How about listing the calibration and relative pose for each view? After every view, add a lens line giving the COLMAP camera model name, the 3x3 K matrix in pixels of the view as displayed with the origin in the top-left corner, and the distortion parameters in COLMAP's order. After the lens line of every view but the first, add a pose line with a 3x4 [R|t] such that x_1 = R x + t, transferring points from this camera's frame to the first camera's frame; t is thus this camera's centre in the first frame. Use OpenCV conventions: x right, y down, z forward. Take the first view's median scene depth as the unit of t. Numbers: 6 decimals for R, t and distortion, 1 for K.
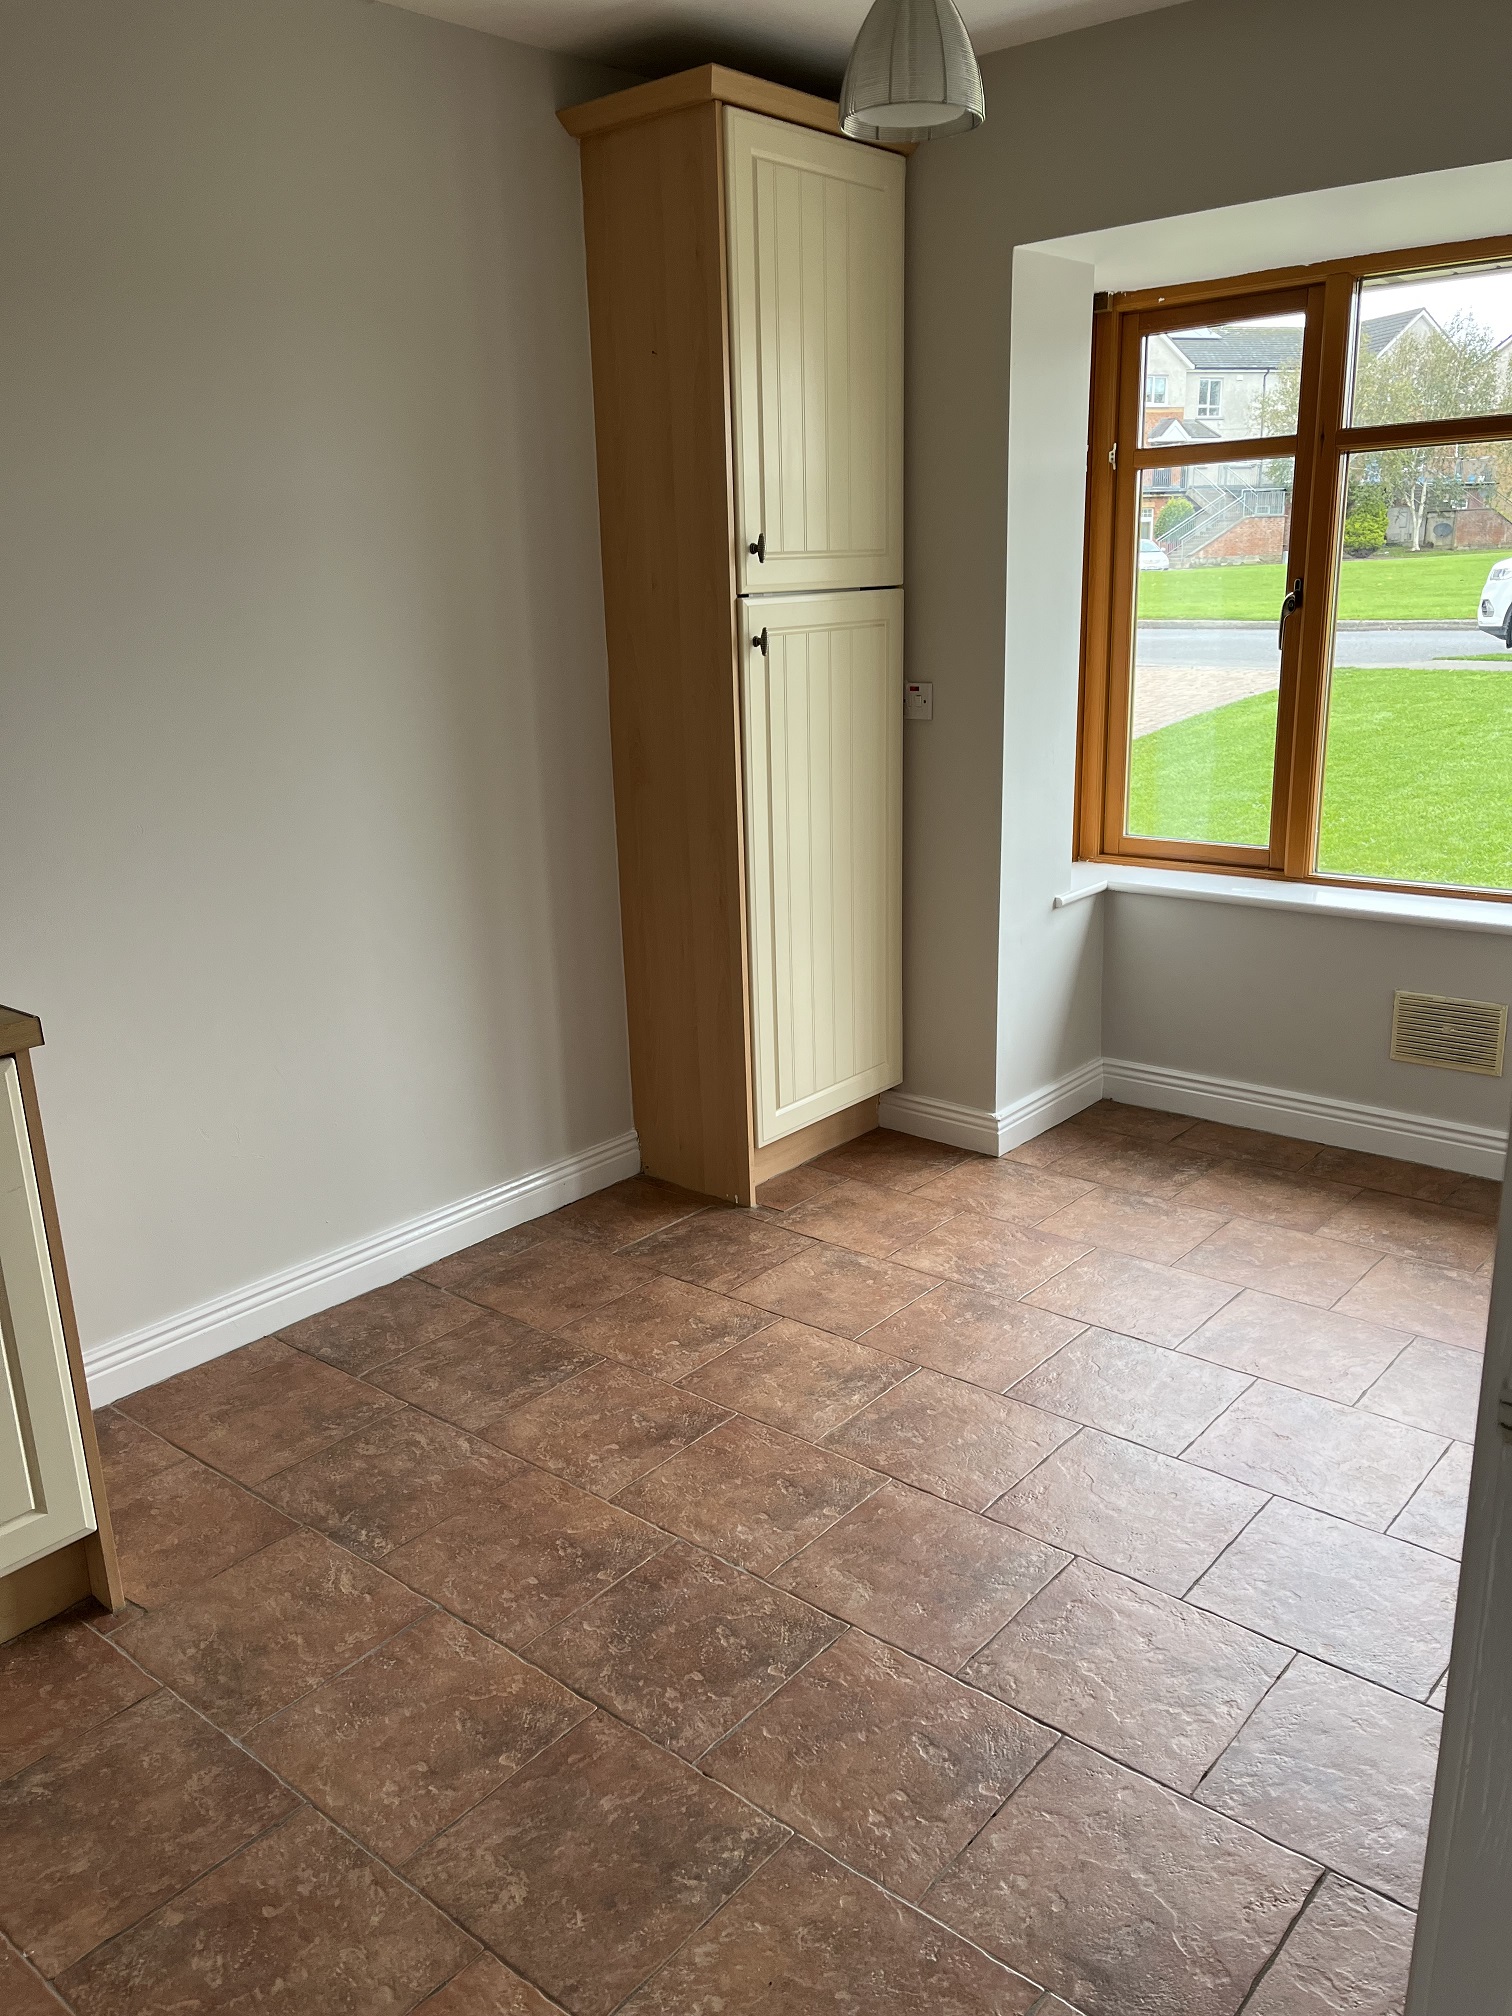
lens RADIAL K [[1521.9, 0, 755.3], [0, 1521.9, 1011.4], [0, 0, 1]] dist [-0.002918, -0.005064]
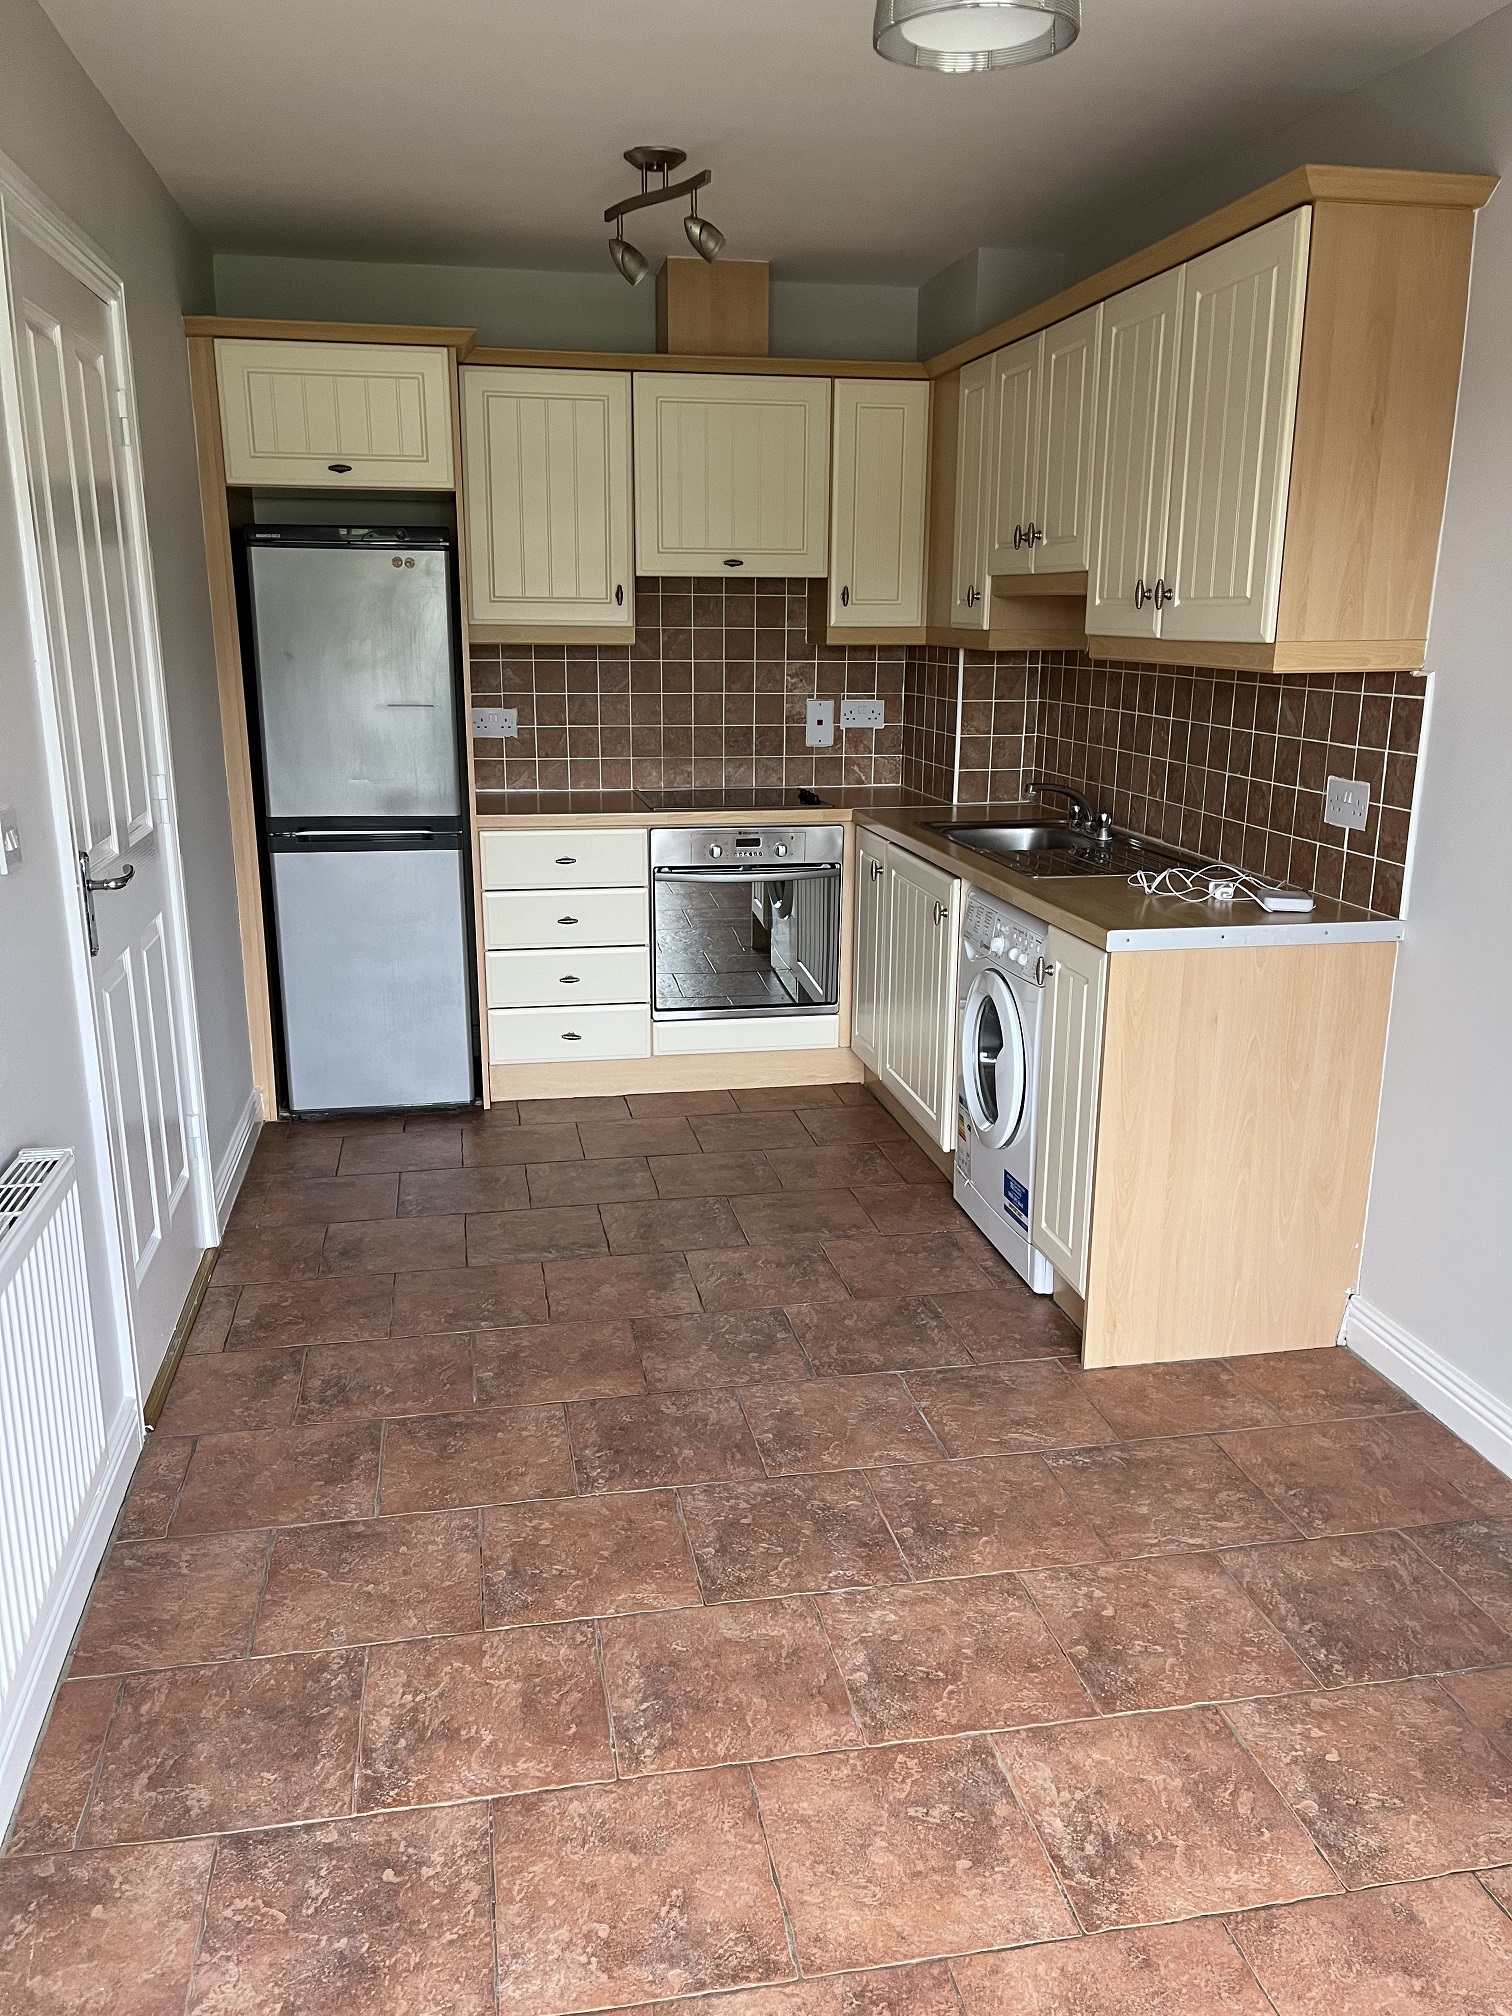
lens RADIAL K [[1521.9, 0, 754.5], [0, 1521.9, 1008.9], [0, 0, 1]] dist [-0.002918, -0.005064]
pose [[-0.628564, 0.225511, -0.744347, 0.673330], [-0.194506, 0.881052, 0.431178, -0.400702], [0.753044, 0.415803, -0.509934, 1.251700]]
